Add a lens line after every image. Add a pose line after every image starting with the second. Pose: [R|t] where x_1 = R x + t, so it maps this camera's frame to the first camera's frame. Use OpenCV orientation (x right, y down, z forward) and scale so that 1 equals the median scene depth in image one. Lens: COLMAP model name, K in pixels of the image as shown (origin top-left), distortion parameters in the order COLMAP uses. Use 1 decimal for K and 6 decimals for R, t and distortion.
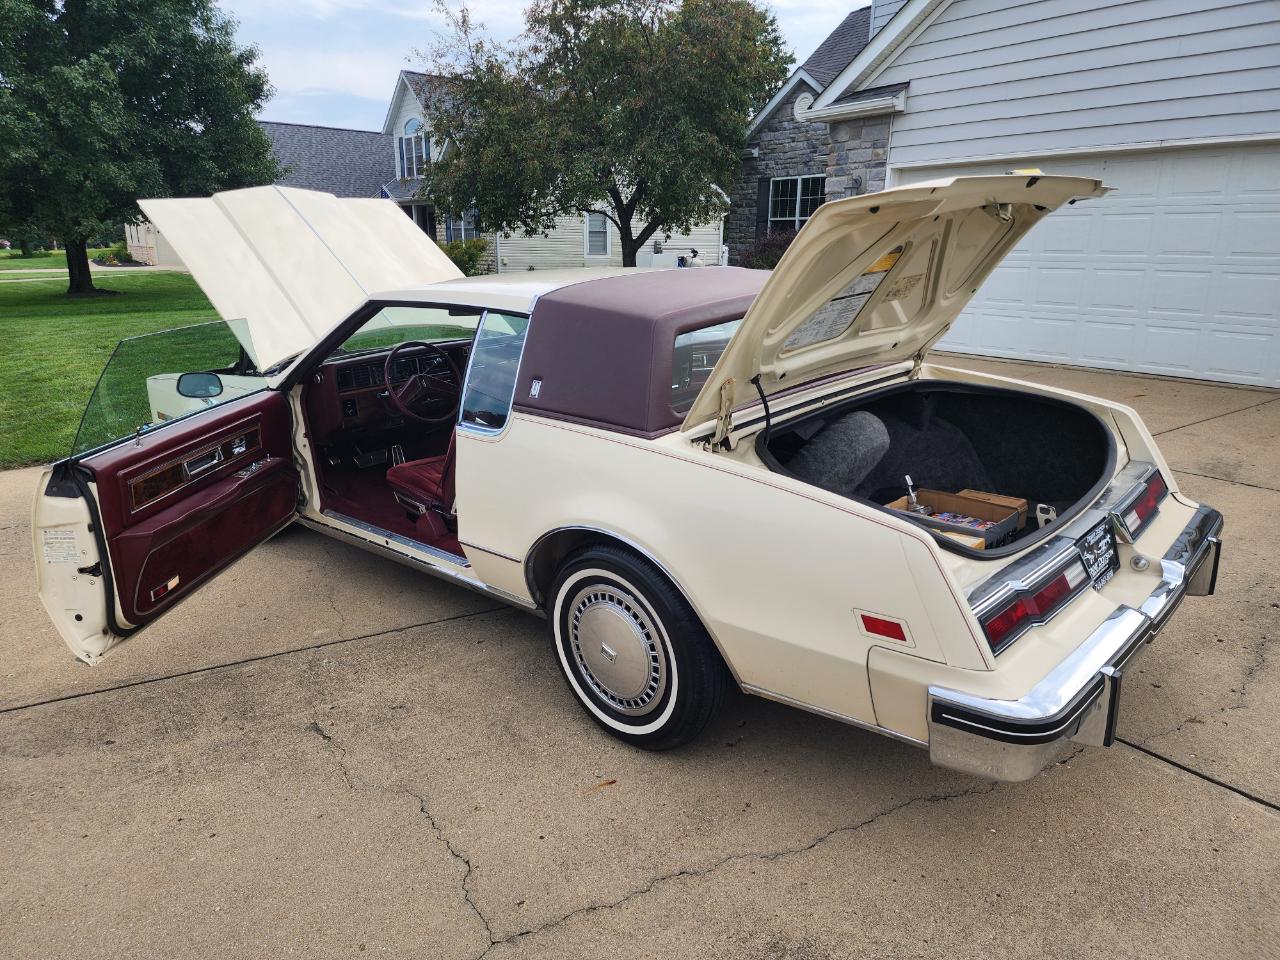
lens RADIAL K [[856.4, 0, 621.1], [0, 856.4, 479.8], [0, 0, 1]] dist [0.081835, -0.065111]
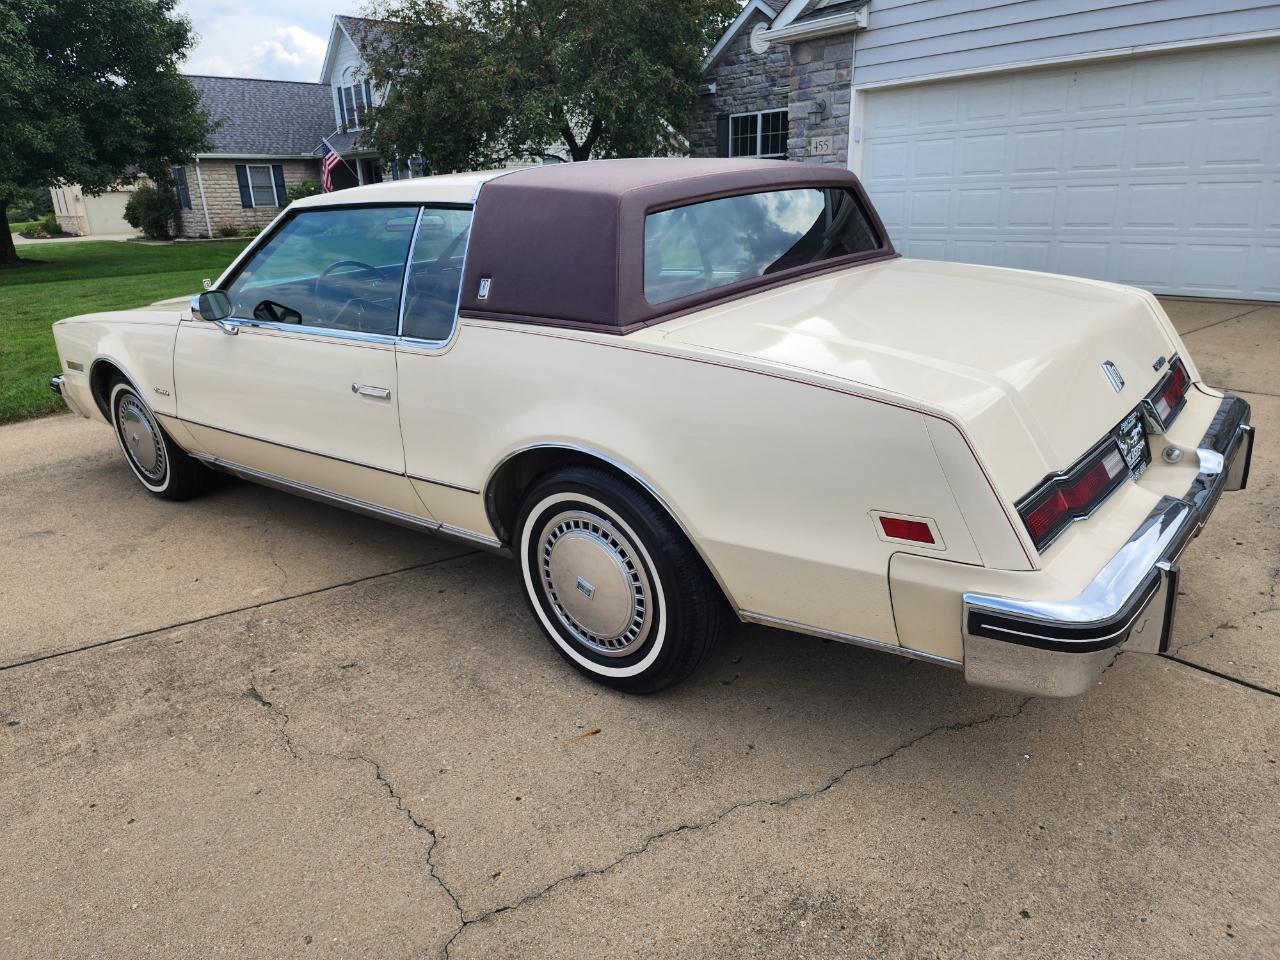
lens RADIAL K [[864.7, 0, 631.9], [0, 864.7, 479.7], [0, 0, 1]] dist [0.076157, -0.066833]
pose [[0.997747, -0.048885, 0.045946, -0.002207], [0.046758, 0.997833, 0.046283, 0.049183], [-0.048109, -0.044030, 0.997871, 0.113943]]
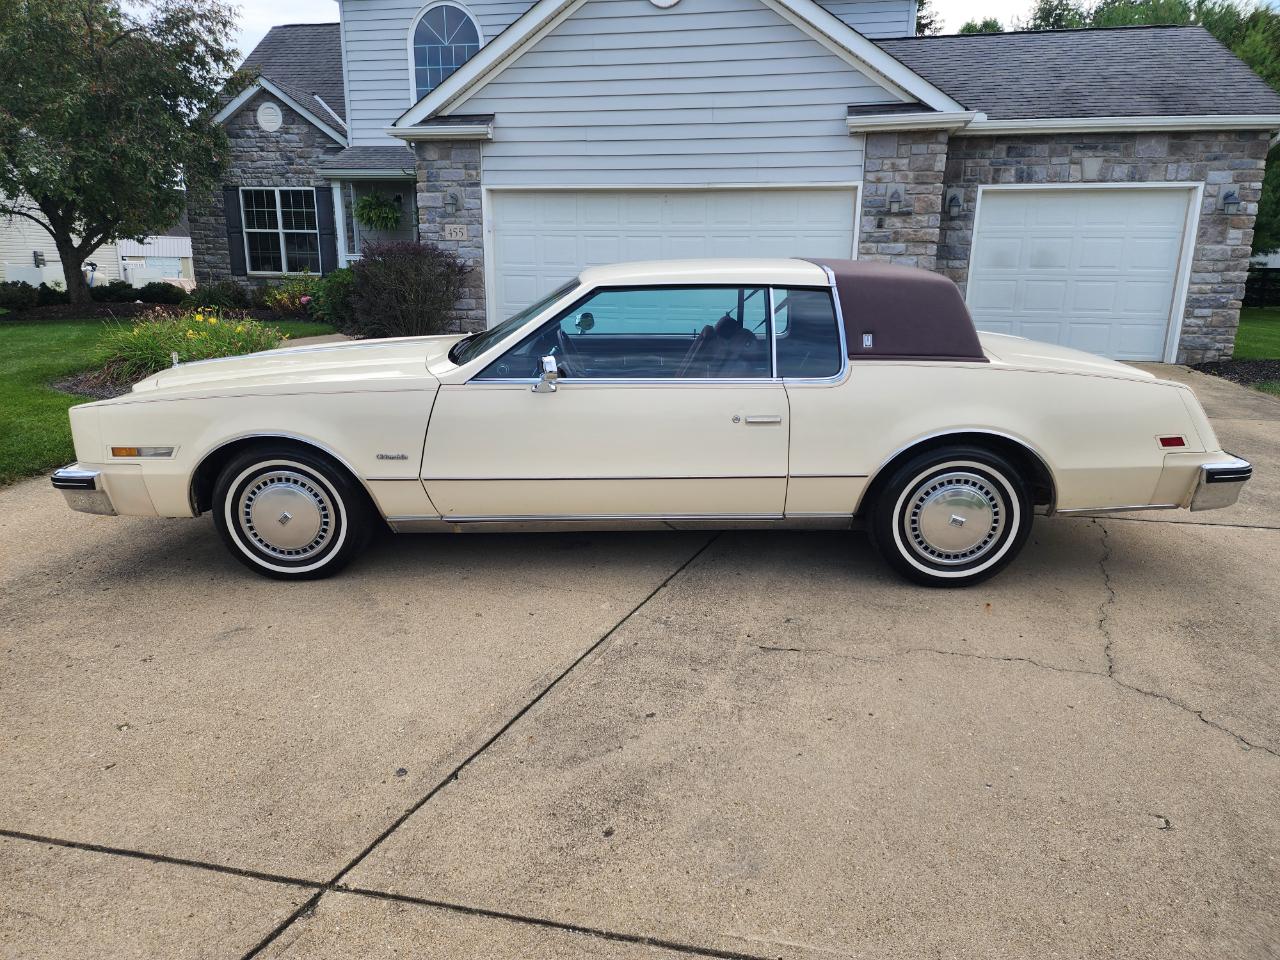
lens RADIAL K [[858.7, 0, 629.8], [0, 858.7, 469.1], [0, 0, 1]] dist [0.082388, -0.074671]
pose [[0.749945, -0.147392, 0.644870, -1.225163], [0.169443, 0.985139, 0.028112, -0.011385], [-0.639430, 0.088186, 0.763775, 0.234179]]
